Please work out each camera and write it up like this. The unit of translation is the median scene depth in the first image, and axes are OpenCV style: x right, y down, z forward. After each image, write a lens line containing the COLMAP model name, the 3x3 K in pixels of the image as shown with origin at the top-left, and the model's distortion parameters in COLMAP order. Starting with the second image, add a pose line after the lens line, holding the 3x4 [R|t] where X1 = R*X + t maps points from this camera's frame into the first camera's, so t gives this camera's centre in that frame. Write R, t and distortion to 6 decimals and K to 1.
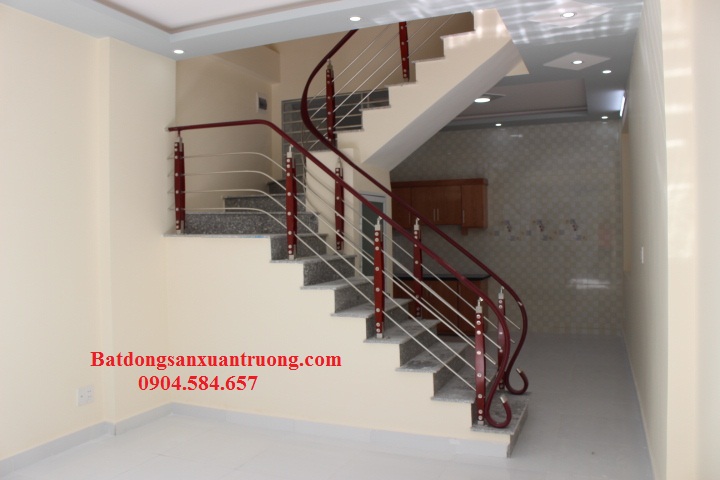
lens RADIAL K [[591.5, 0, 360.0], [0, 591.5, 240.0], [0, 0, 1]] dist [-0.163478, 0.149359]
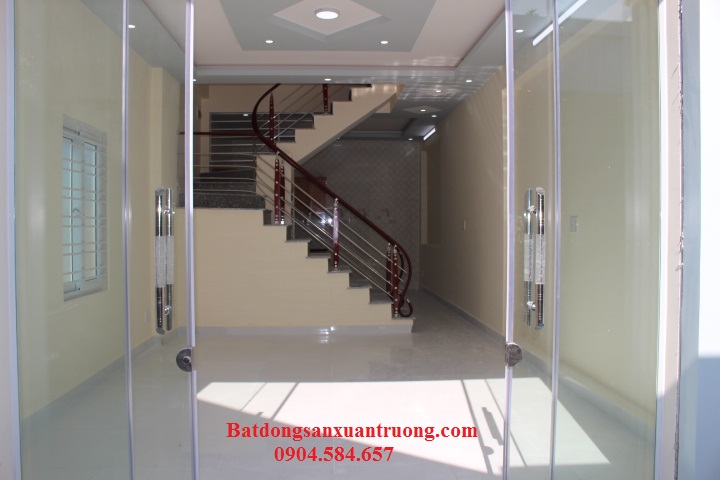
lens RADIAL K [[592.3, 0, 360.0], [0, 592.3, 240.0], [0, 0, 1]] dist [-0.201738, 0.186837]
pose [[0.899288, 0.004859, 0.437330, -0.549930], [-0.006754, 0.999973, 0.002778, 0.063449], [-0.437305, -0.005452, 0.899297, -0.467128]]
